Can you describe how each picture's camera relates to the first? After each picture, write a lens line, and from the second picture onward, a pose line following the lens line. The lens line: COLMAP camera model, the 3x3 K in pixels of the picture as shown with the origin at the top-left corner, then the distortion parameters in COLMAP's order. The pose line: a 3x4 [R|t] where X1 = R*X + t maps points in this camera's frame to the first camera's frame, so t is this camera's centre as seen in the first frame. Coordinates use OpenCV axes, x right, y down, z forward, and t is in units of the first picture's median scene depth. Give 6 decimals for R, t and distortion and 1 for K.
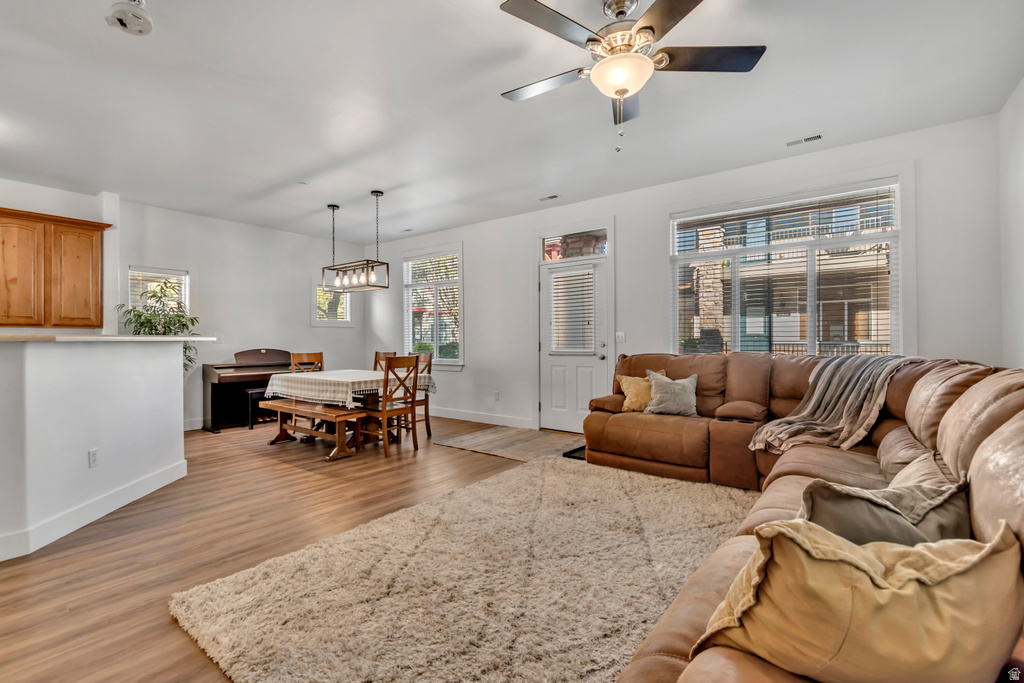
lens RADIAL K [[456.9, 0, 514.8], [0, 456.9, 335.6], [0, 0, 1]] dist [0.005526, -0.000509]
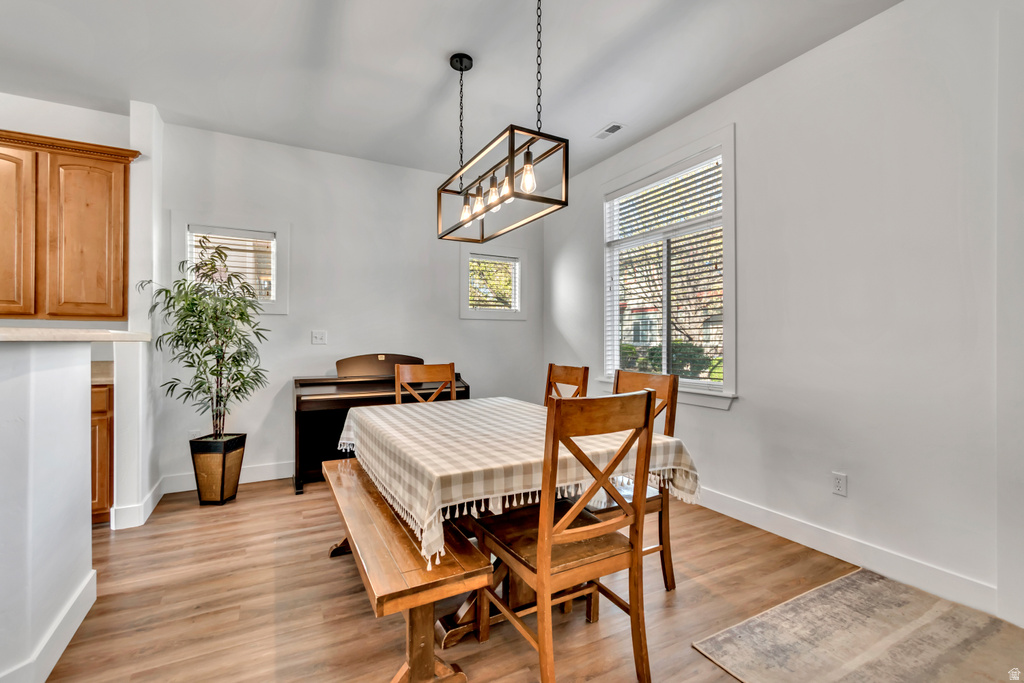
lens RADIAL K [[456.9, 0, 512.7], [0, 456.9, 340.1], [0, 0, 1]] dist [0.005526, -0.000509]
pose [[0.907551, 0.004950, -0.419913, -0.163557], [-0.001271, 0.999958, 0.009039, 0.005257], [0.419940, -0.007670, 0.907519, 0.661265]]
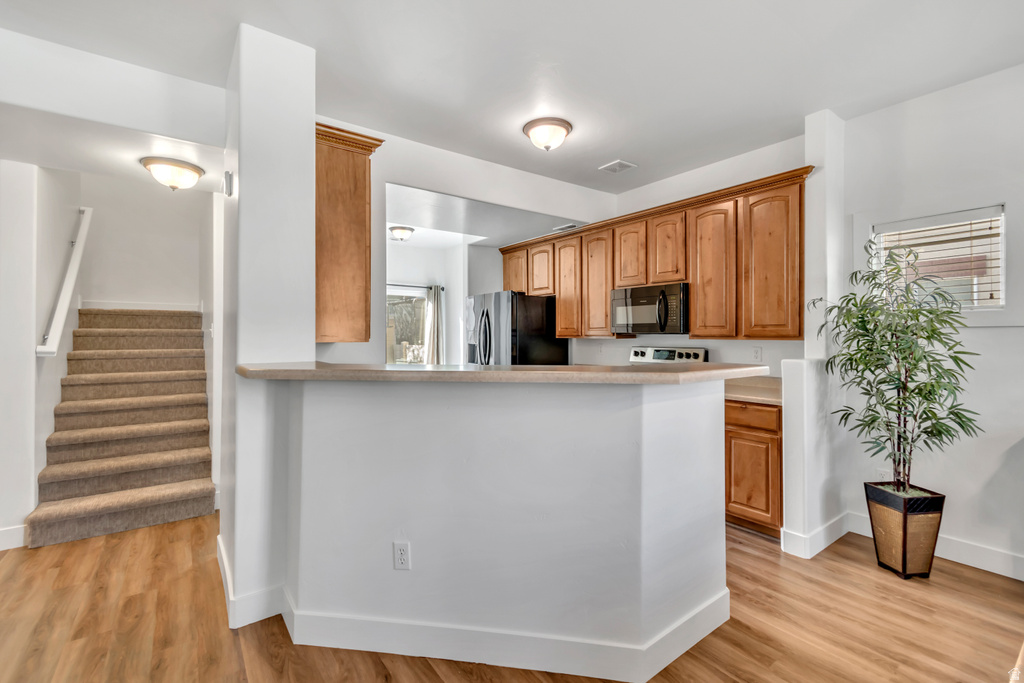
lens RADIAL K [[456.9, 0, 514.1], [0, 456.9, 332.0], [0, 0, 1]] dist [0.005526, -0.000509]
pose [[-0.279419, -0.005379, -0.960154, -0.204393], [0.010852, 0.999903, -0.008760, -0.025838], [0.960108, -0.012868, -0.279333, 0.808064]]
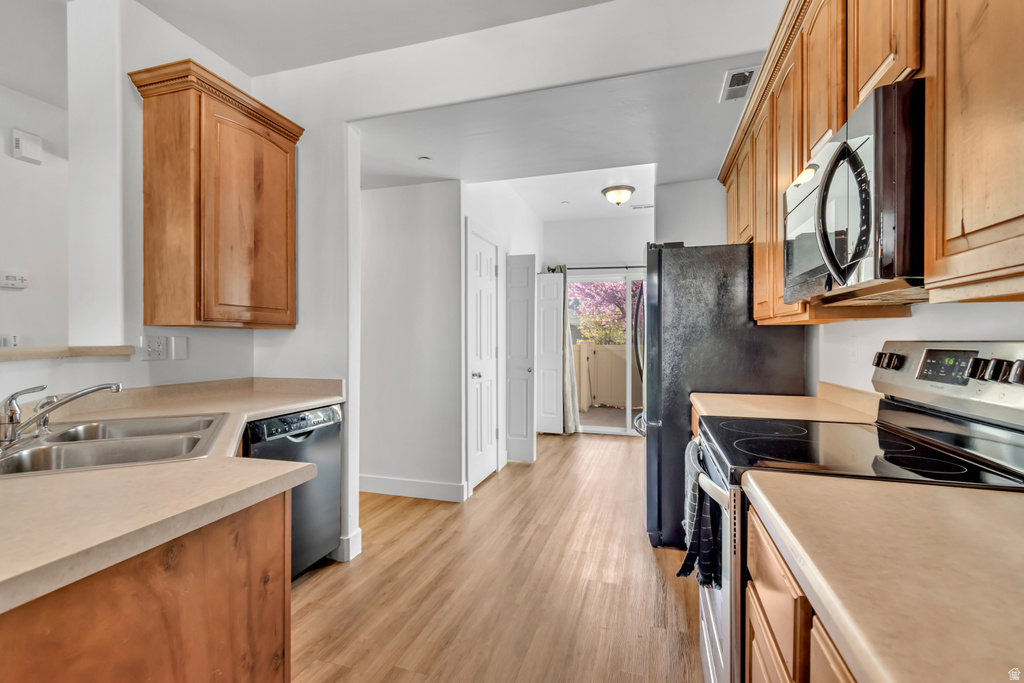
lens RADIAL K [[456.9, 0, 515.3], [0, 456.9, 339.3], [0, 0, 1]] dist [0.005526, -0.000509]
pose [[-0.939319, 0.003153, -0.343031, -0.800584], [0.006220, 0.999950, -0.007843, -0.001873], [0.342990, -0.009500, -0.939291, 0.995904]]
